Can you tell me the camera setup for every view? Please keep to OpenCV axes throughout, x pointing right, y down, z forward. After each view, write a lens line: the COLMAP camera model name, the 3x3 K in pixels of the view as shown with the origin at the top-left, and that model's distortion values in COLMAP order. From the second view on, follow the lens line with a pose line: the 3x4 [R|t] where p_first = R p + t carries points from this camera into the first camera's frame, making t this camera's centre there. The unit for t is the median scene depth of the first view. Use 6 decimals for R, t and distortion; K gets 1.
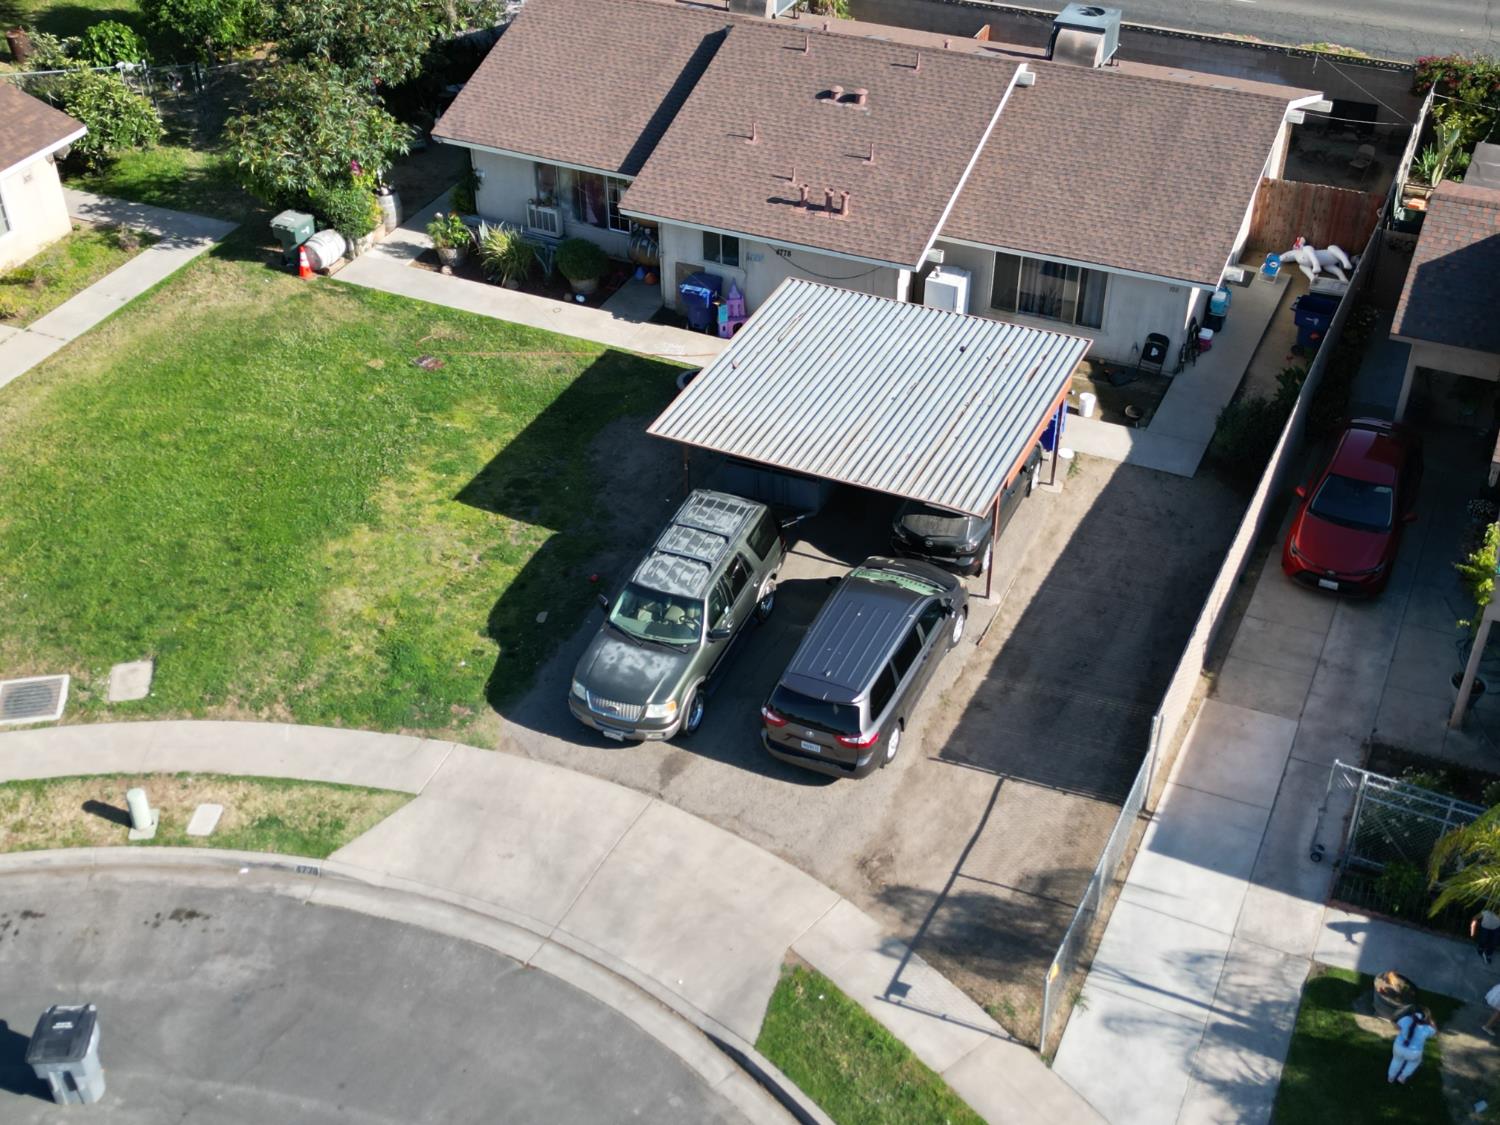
lens RADIAL K [[1802.9, 0, 744.1], [0, 1802.9, 568.1], [0, 0, 1]] dist [0.150555, -0.350278]
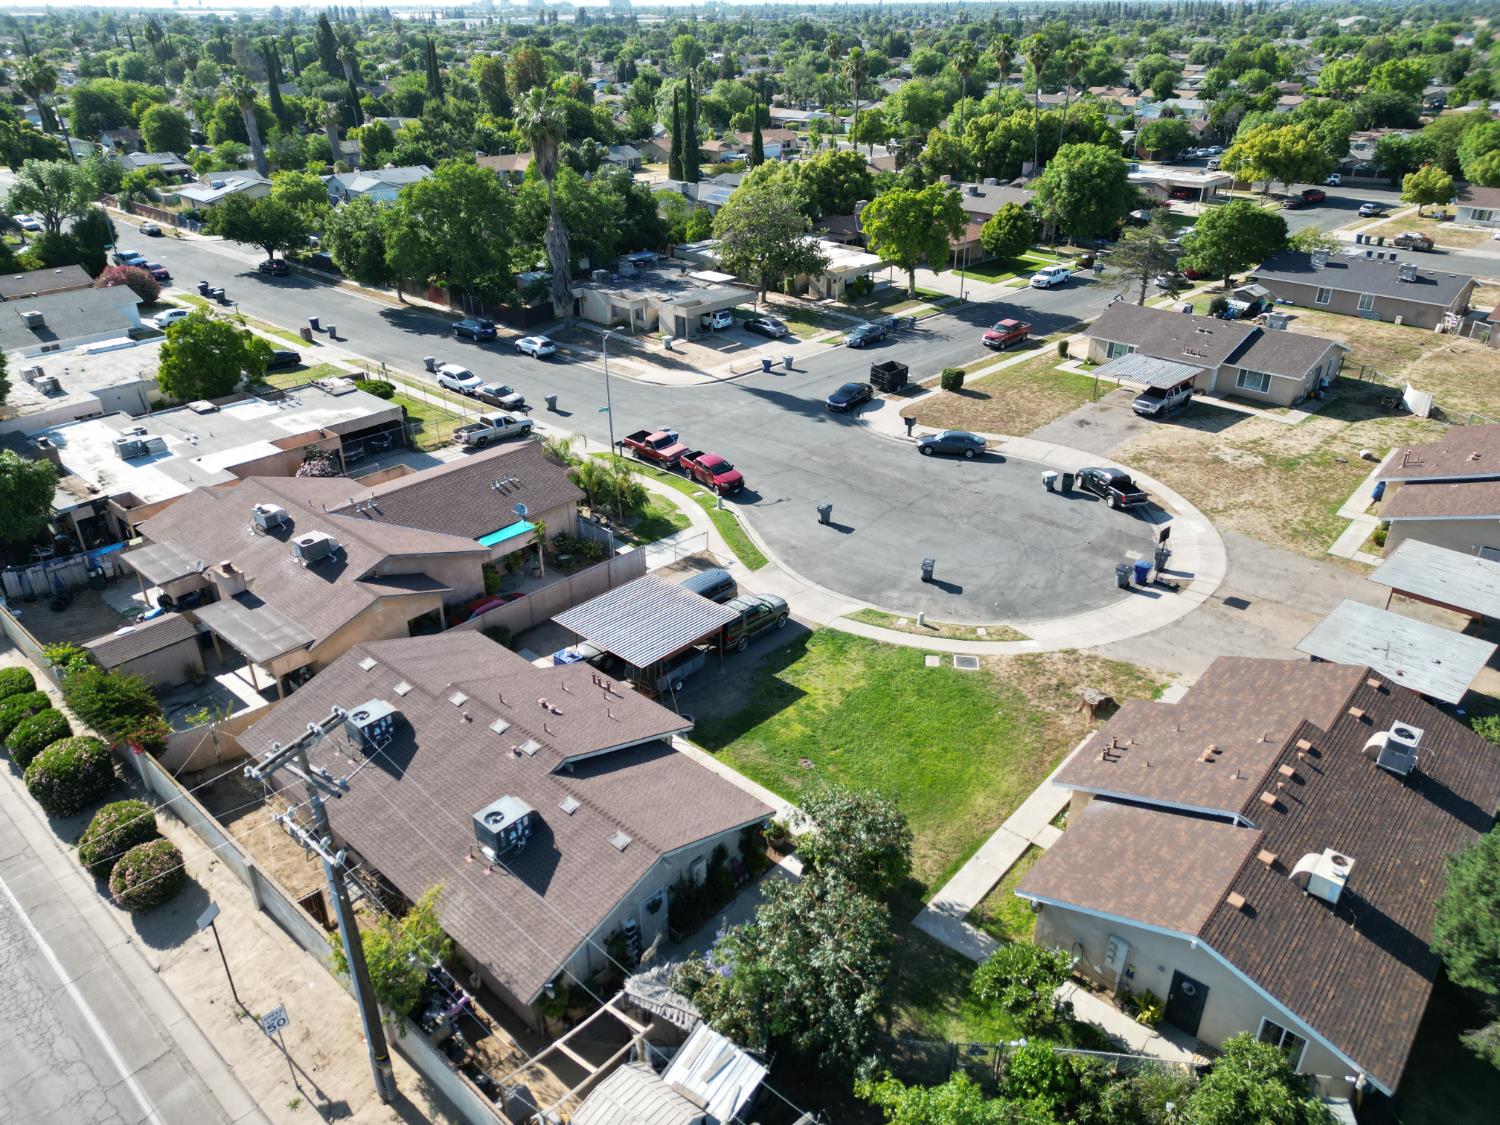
lens RADIAL K [[1048.5, 0, 746.4], [0, 1048.5, 566.2], [0, 0, 1]] dist [0.080820, -0.083749]
pose [[-0.951935, -0.134508, 0.275187, -0.440071], [0.189625, 0.446762, 0.874326, -1.341033], [-0.240547, 0.884484, -0.399782, 1.428466]]
